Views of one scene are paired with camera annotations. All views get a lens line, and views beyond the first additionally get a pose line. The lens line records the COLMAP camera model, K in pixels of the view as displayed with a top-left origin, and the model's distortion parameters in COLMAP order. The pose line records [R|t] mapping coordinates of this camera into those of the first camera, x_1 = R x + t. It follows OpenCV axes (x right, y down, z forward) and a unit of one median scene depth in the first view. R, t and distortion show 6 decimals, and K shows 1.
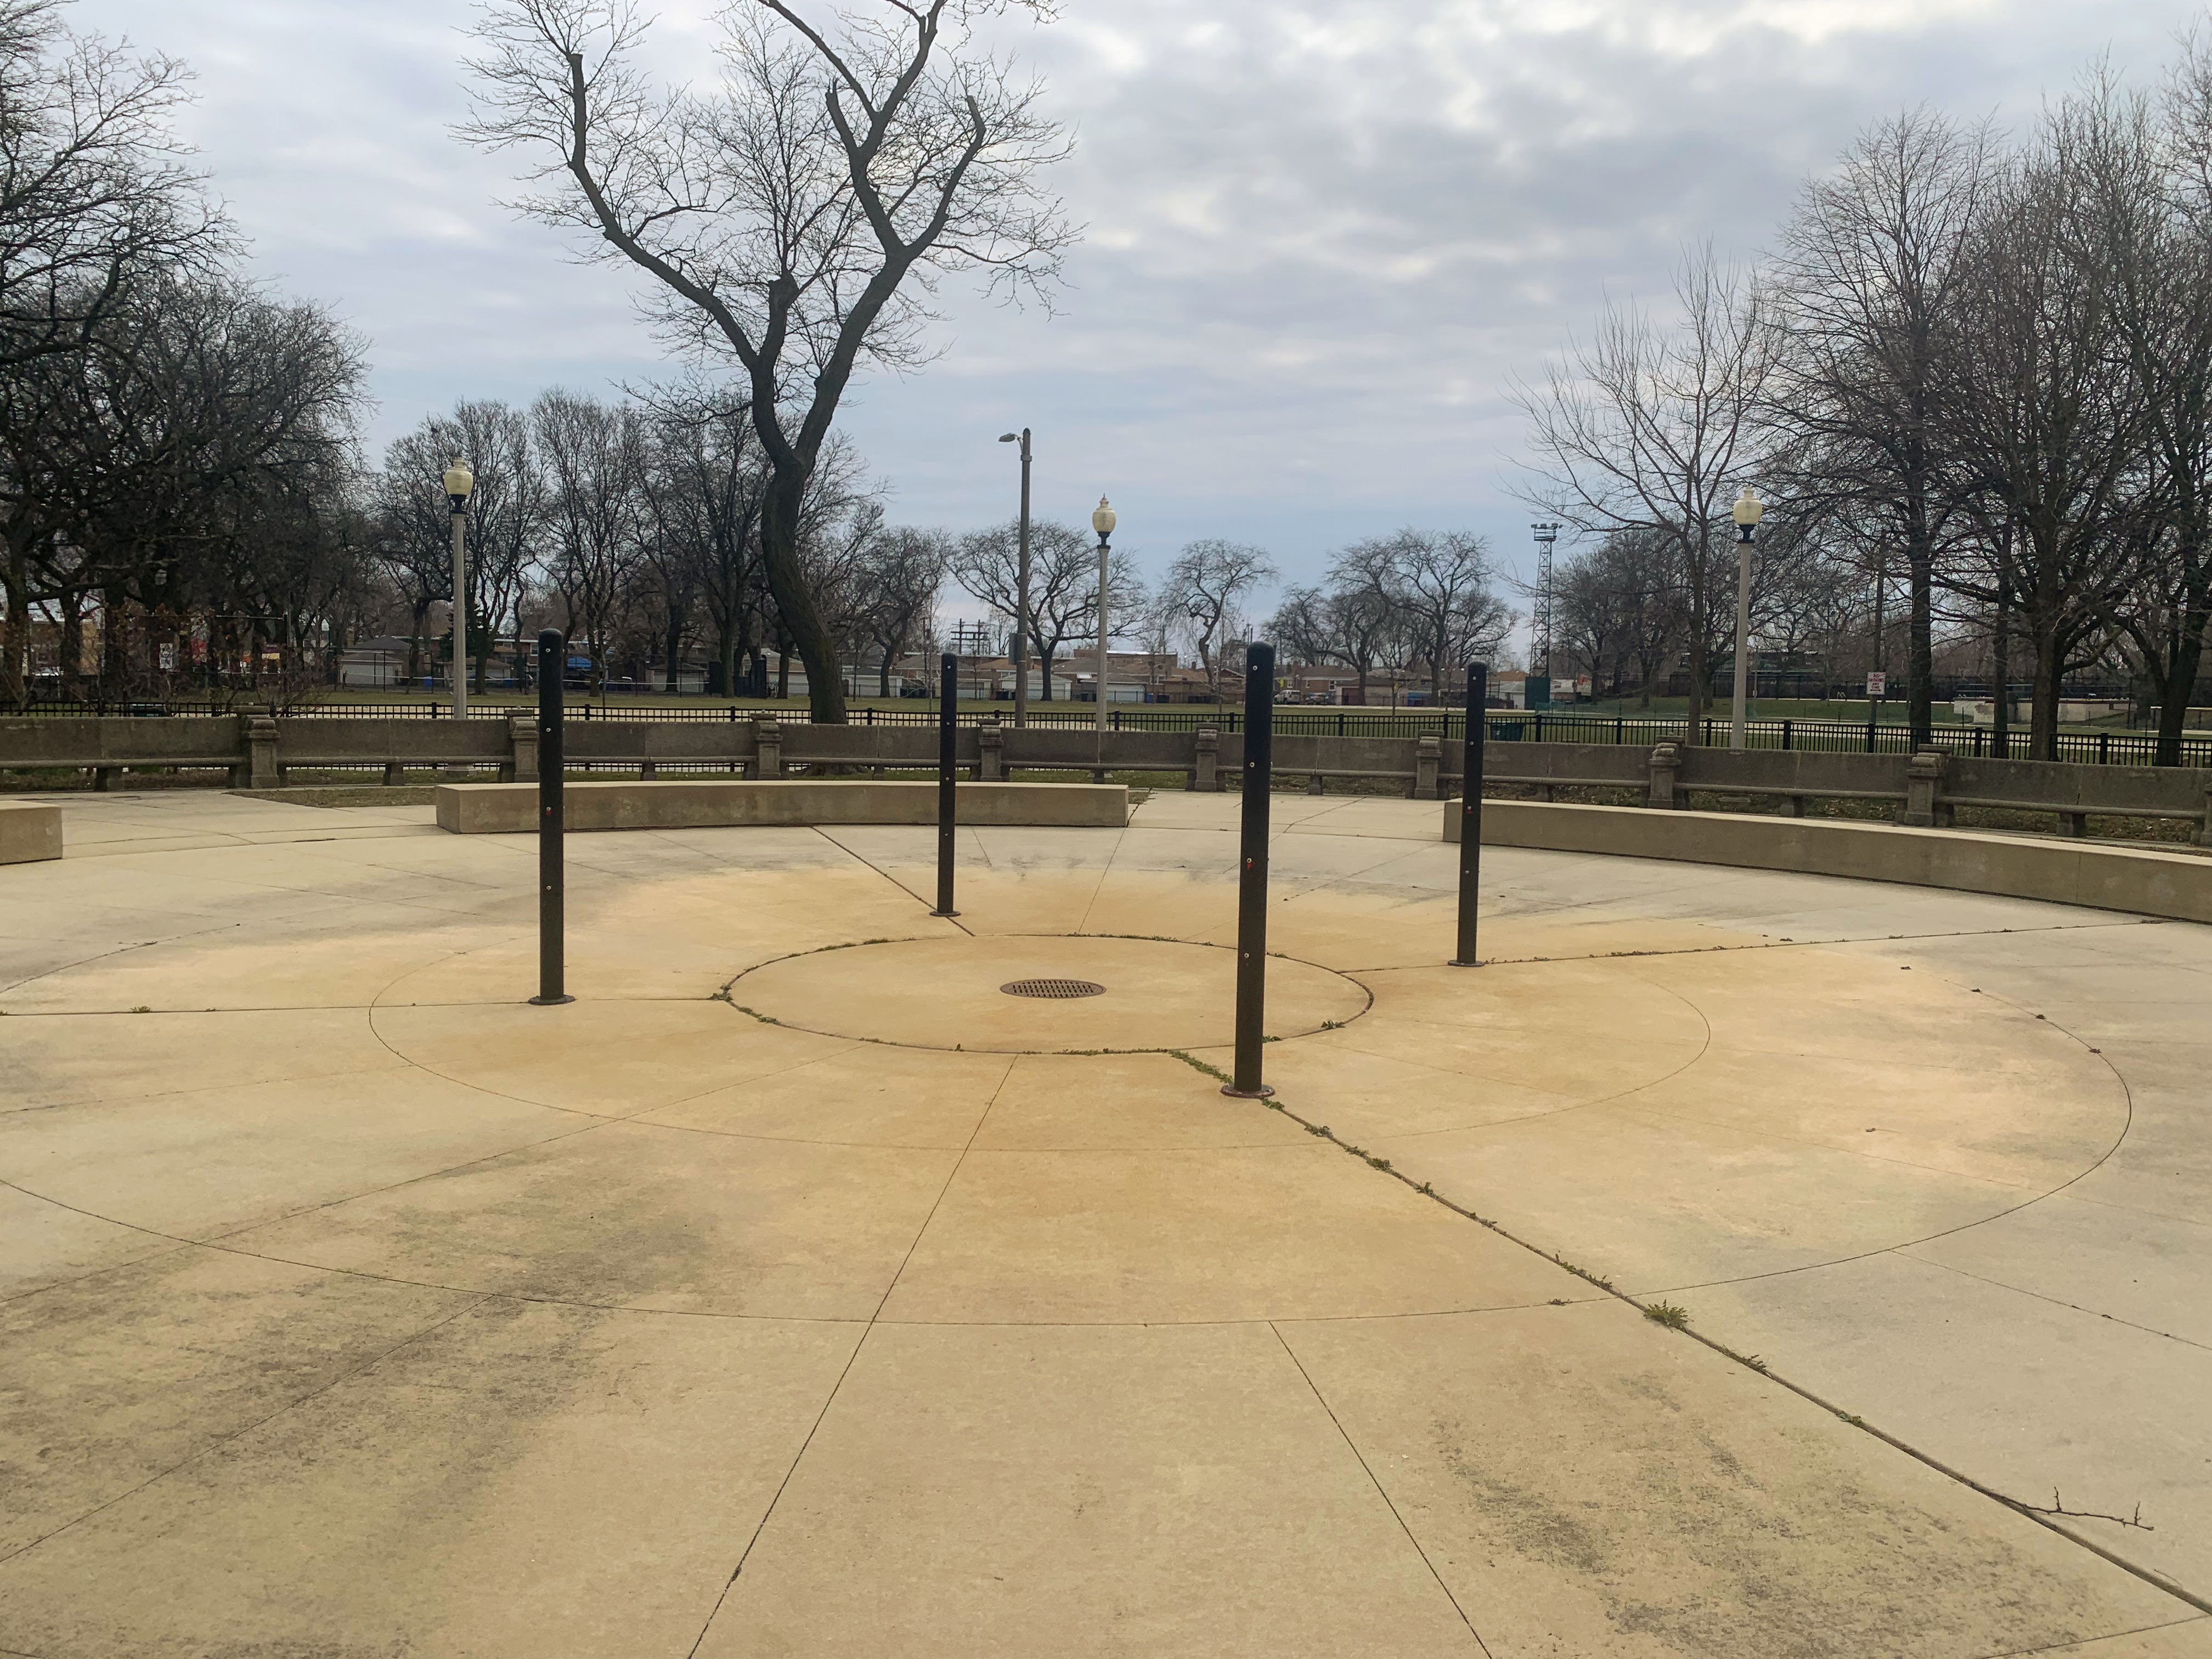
lens RADIAL K [[1684.3, 0, 1114.1], [0, 1684.3, 820.7], [0, 0, 1]] dist [0.019078, -0.018484]
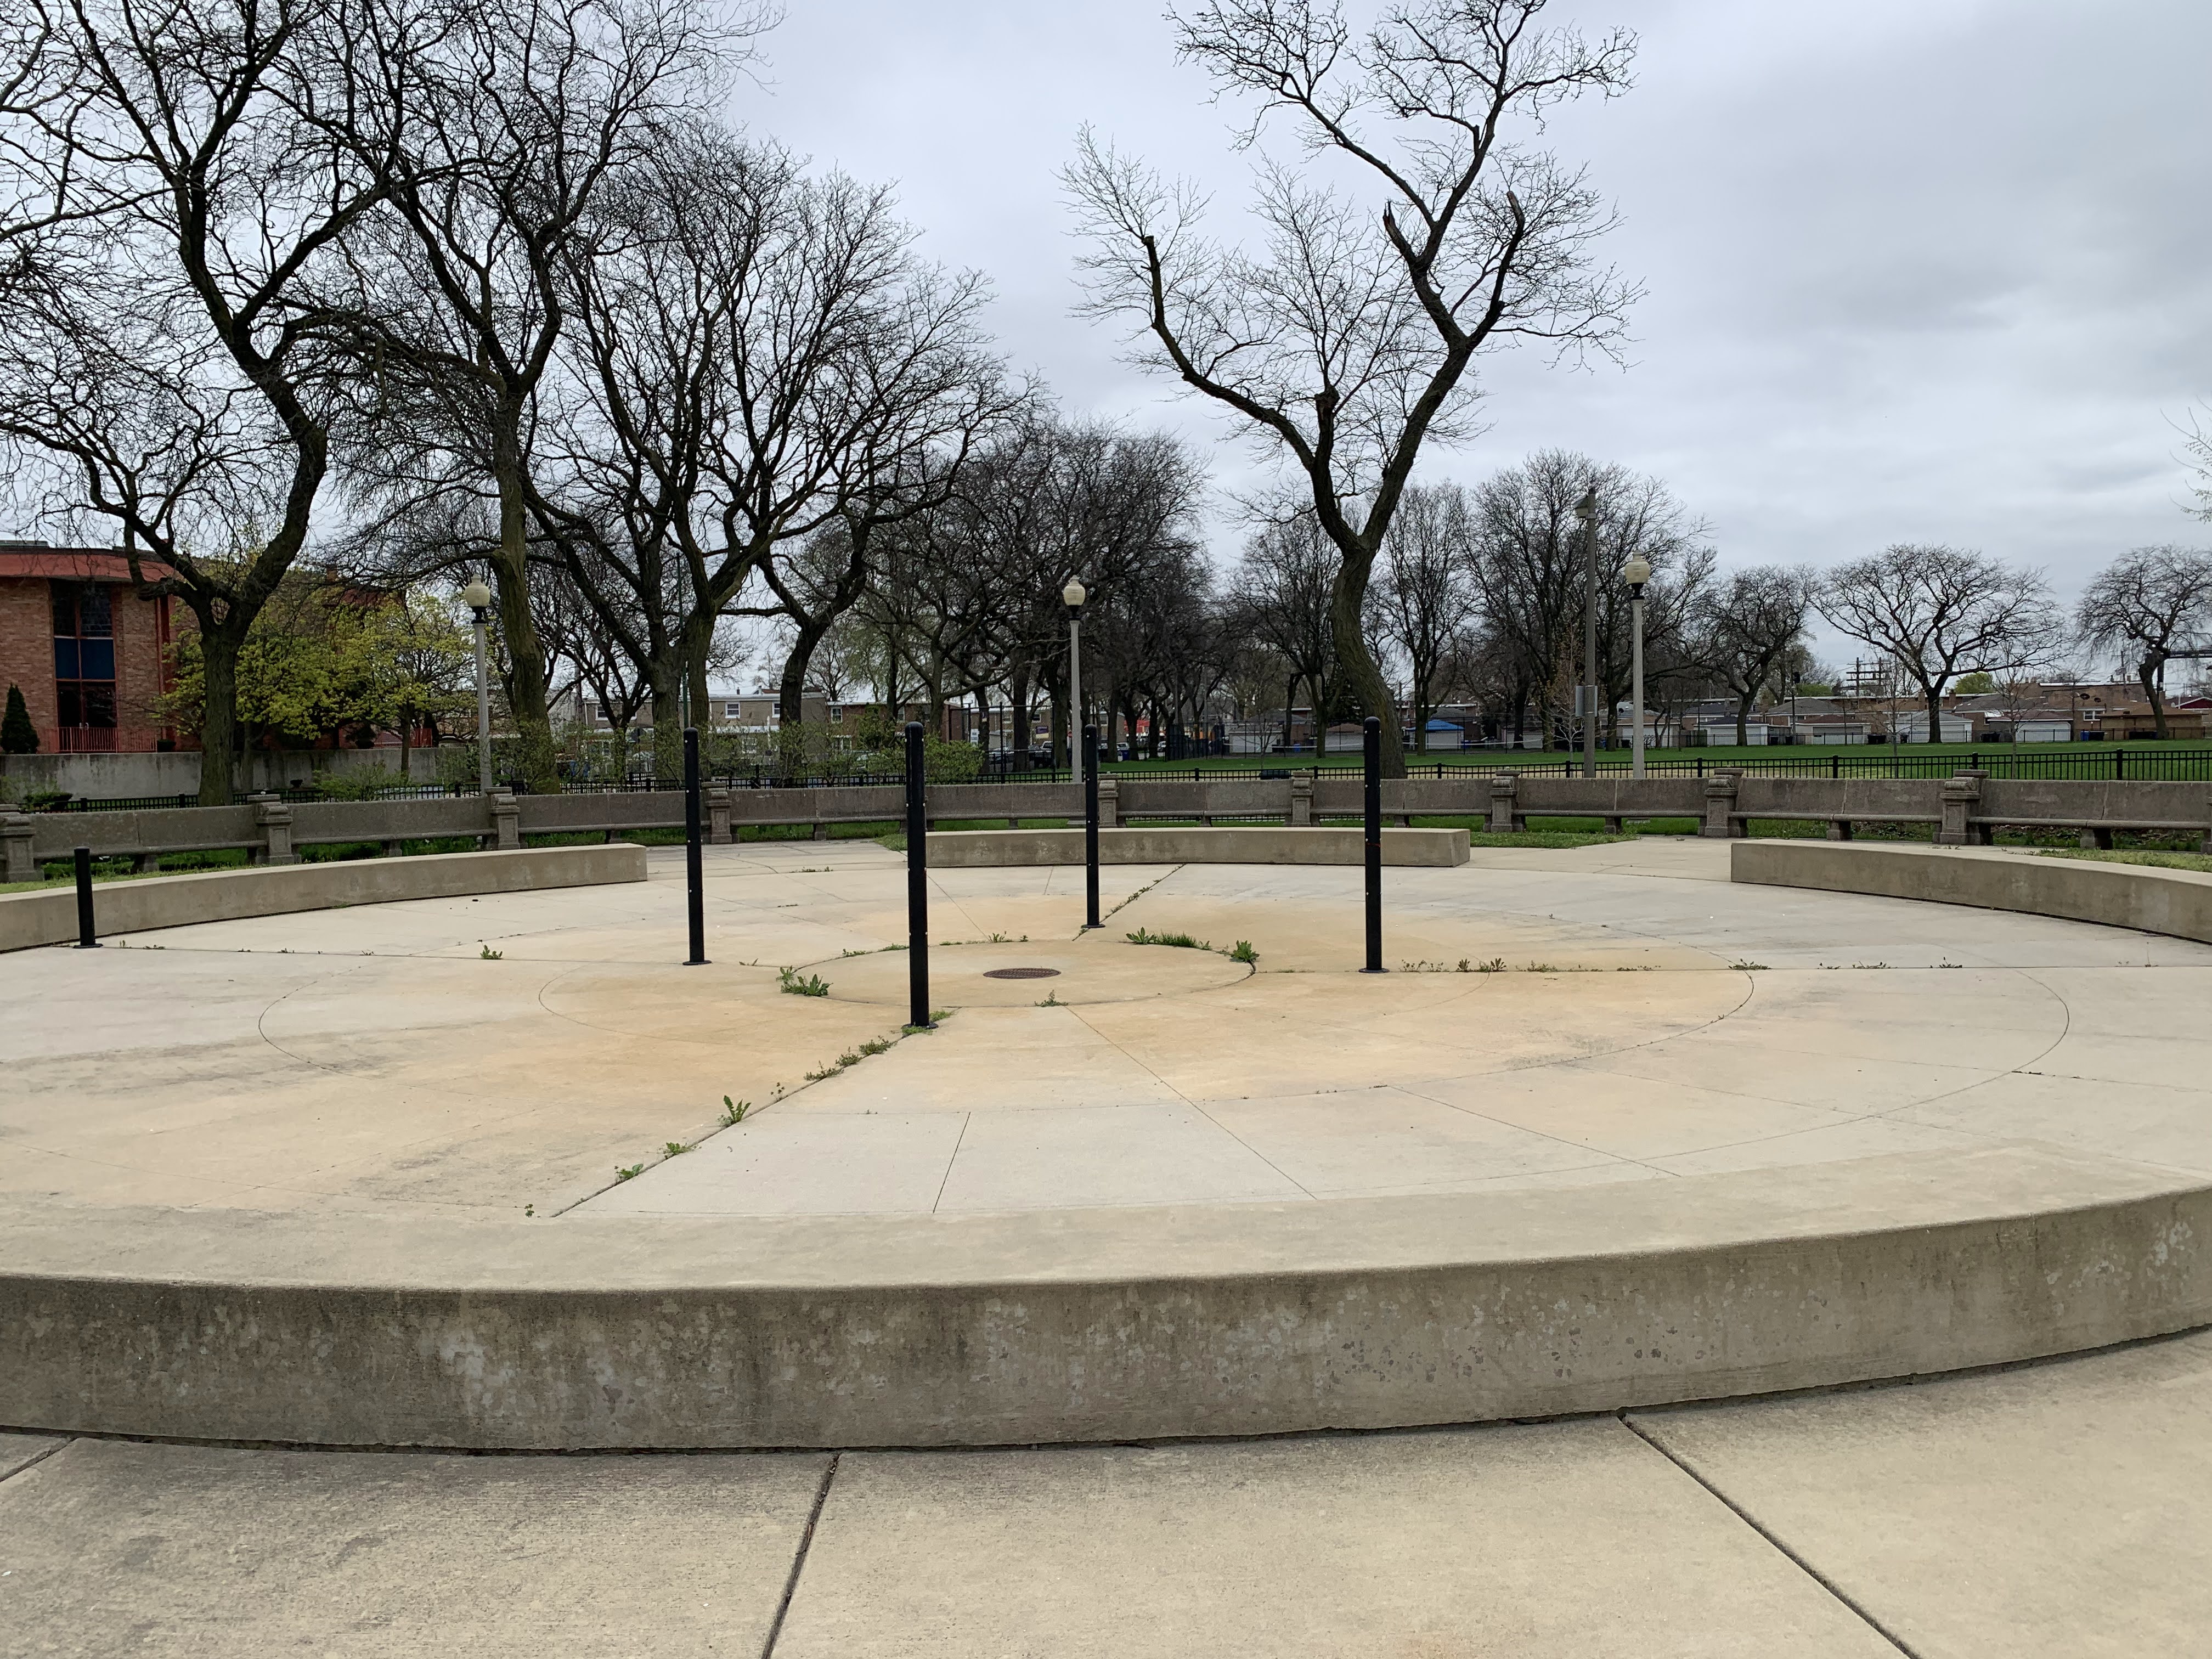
lens RADIAL K [[1686.9, 0, 1087.4], [0, 1686.9, 821.3], [0, 0, 1]] dist [0.027446, -0.000631]
pose [[0.857532, -0.014645, -0.514222, 0.218506], [-0.002593, 0.999459, -0.032787, 0.005741], [0.514424, 0.029449, 0.857030, -0.044908]]
